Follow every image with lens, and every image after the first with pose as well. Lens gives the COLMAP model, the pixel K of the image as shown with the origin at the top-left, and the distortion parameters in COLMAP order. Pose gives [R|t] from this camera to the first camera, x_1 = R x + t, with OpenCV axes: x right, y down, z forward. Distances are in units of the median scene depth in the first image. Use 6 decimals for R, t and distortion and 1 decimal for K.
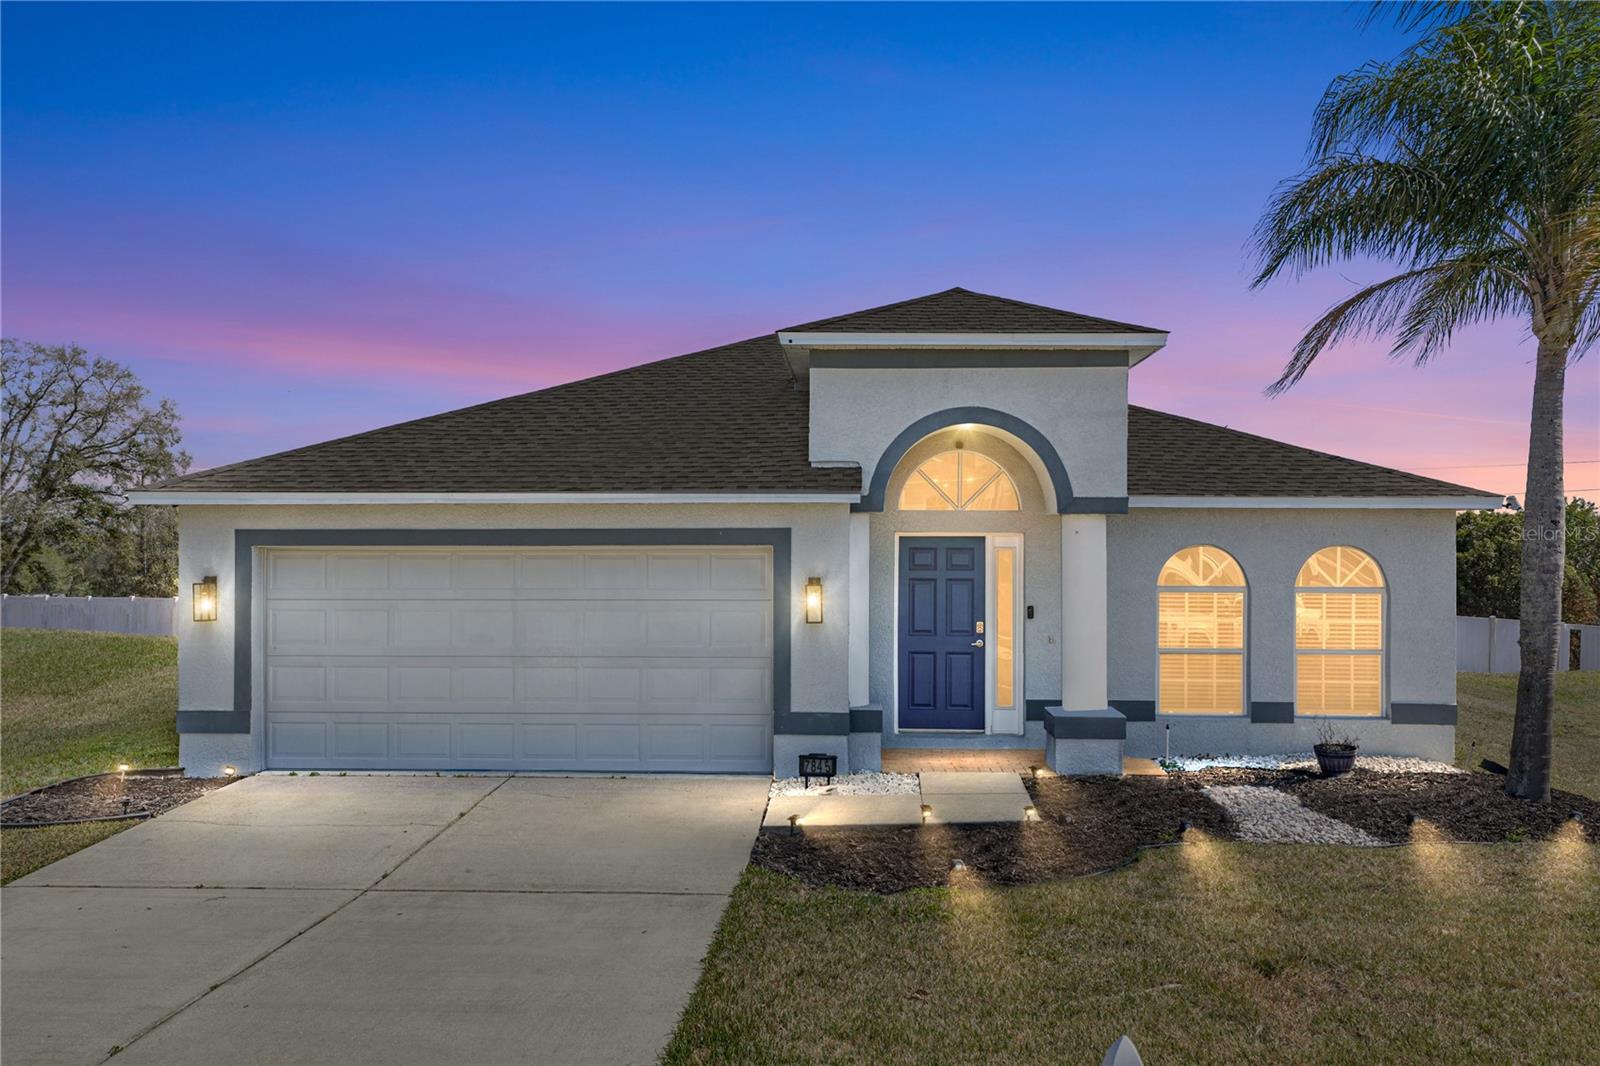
lens RADIAL K [[1304.8, 0, 800.0], [0, 1304.8, 533.0], [0, 0, 1]] dist [0.035078, -0.011840]
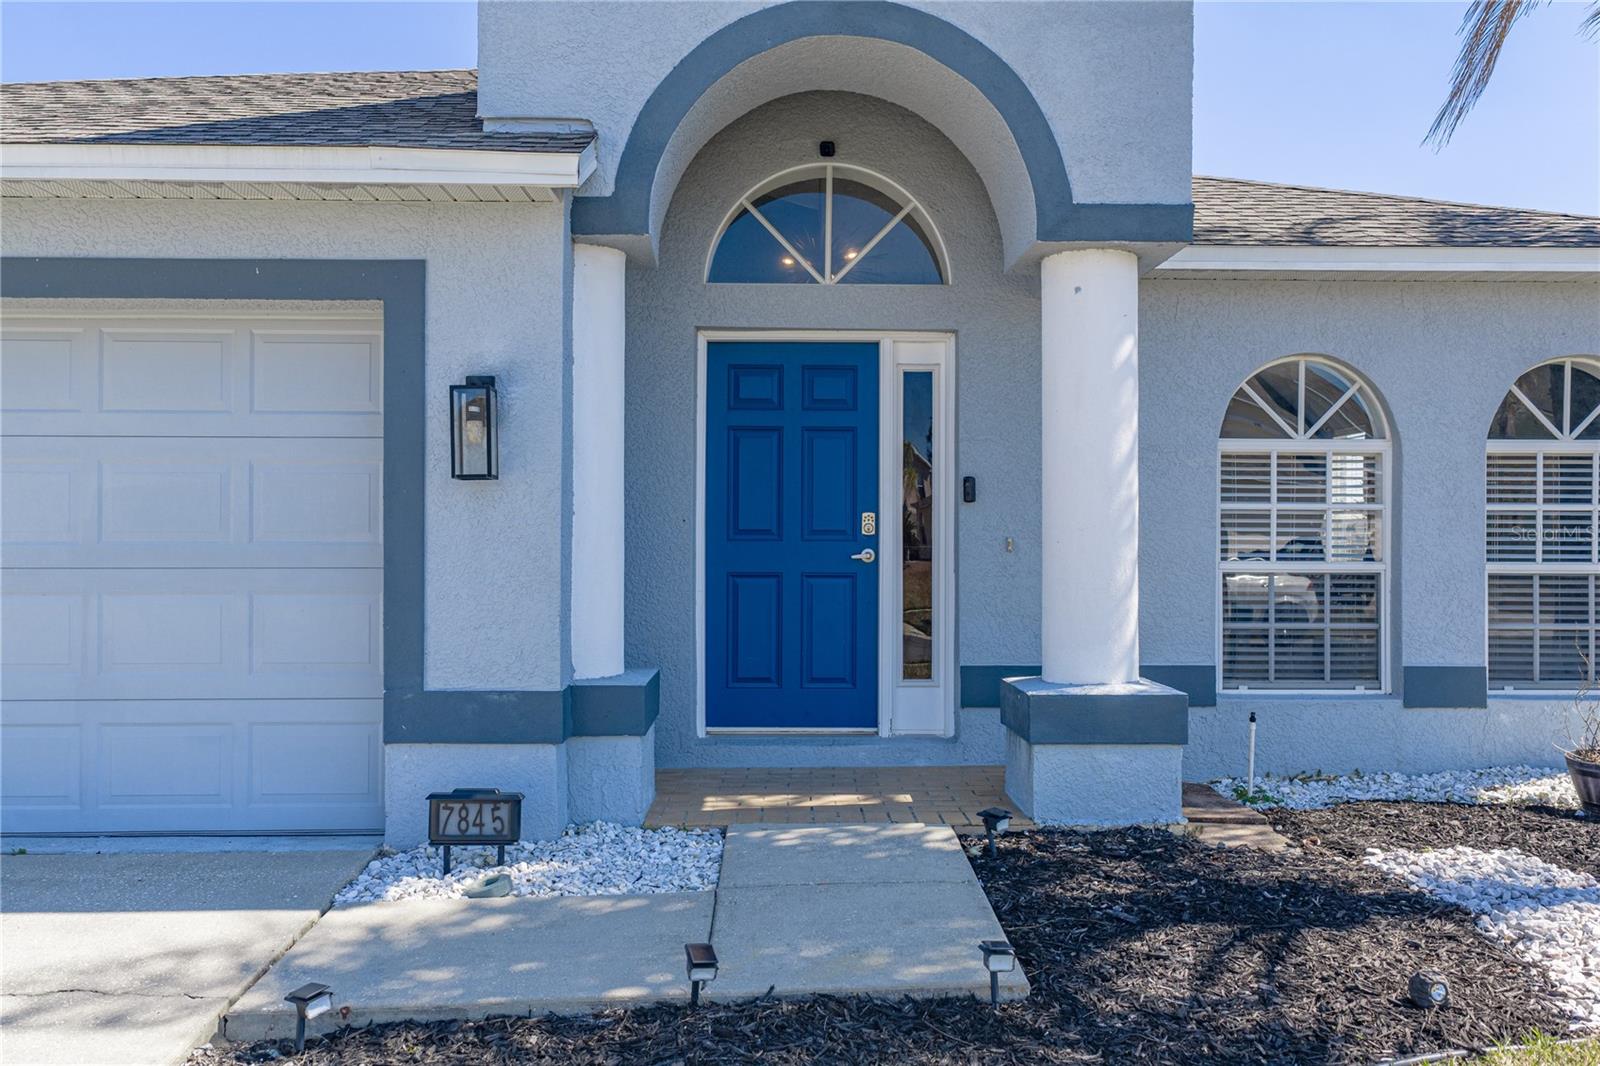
lens RADIAL K [[1342.2, 0, 800.0], [0, 1342.2, 533.0], [0, 0, 1]] dist [0.031854, 0.002789]
pose [[0.997080, 0.000429, 0.076361, 0.079089], [-0.000627, 0.999997, 0.002564, 0.081654], [-0.076360, -0.002604, 0.997077, 0.534536]]
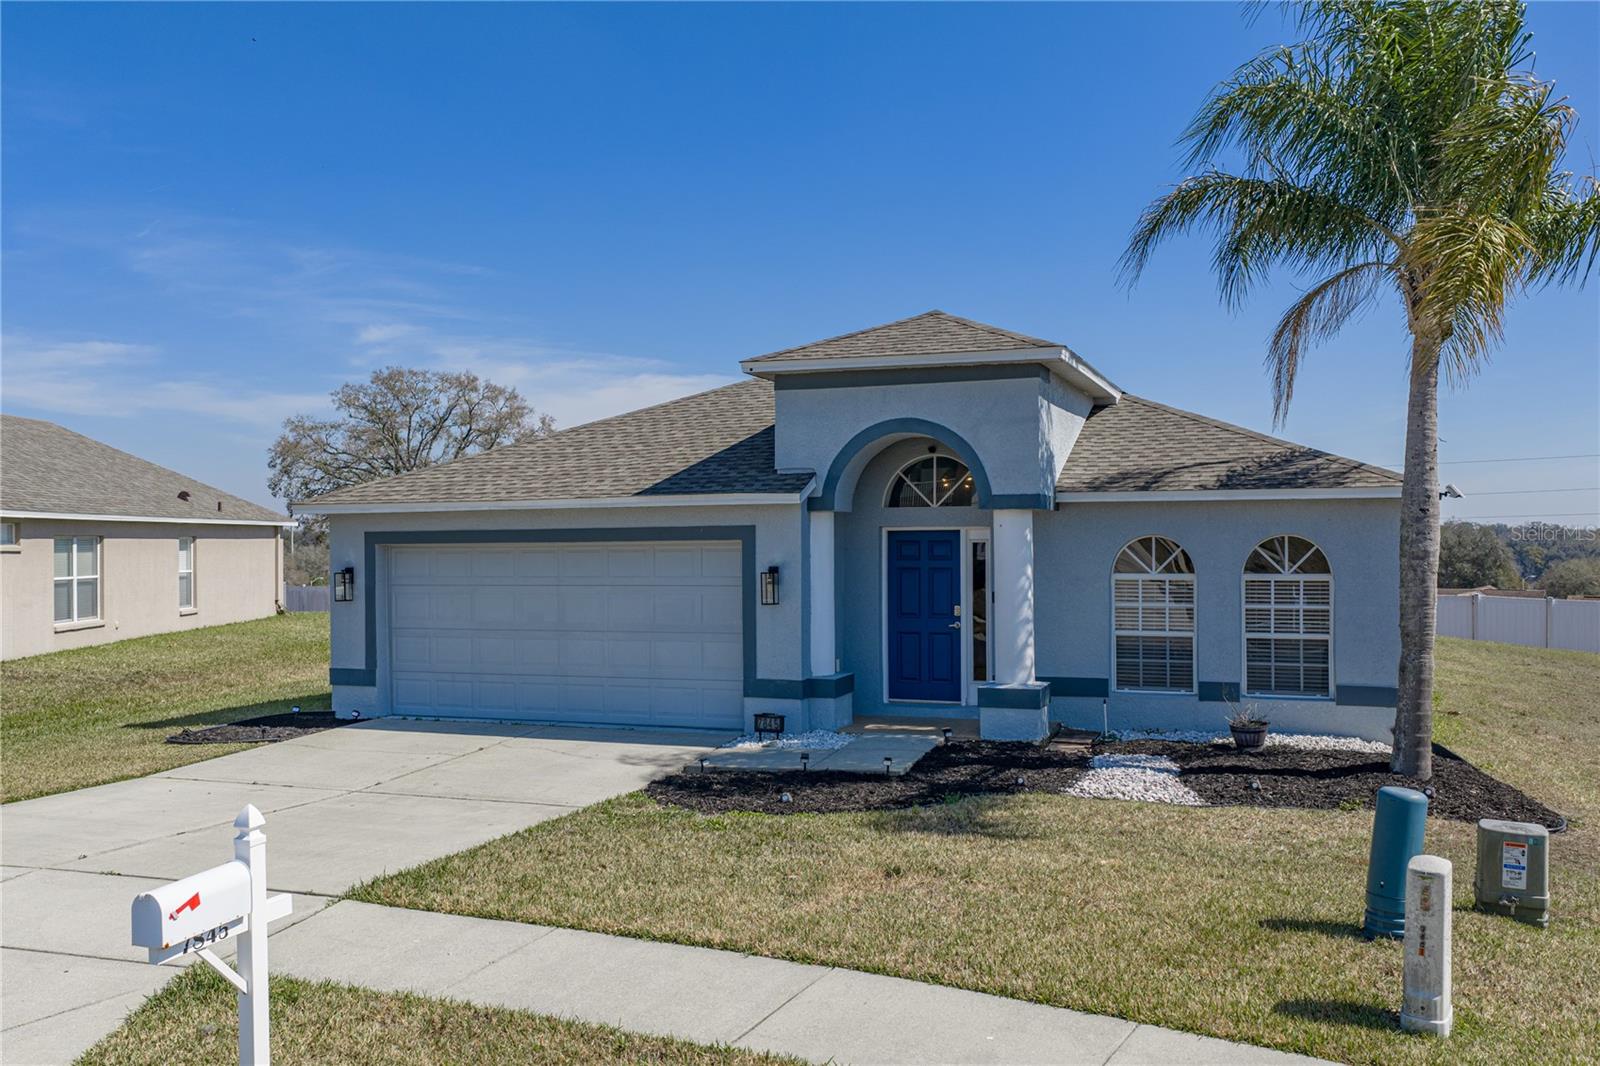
lens RADIAL K [[1304.8, 0, 800.0], [0, 1304.8, 533.0], [0, 0, 1]] dist [0.035078, -0.011840]
pose [[0.955682, -0.011309, -0.294185, 0.372983], [0.012421, 0.999921, 0.001914, 0.001382], [0.294140, -0.005484, 0.955747, -0.128780]]
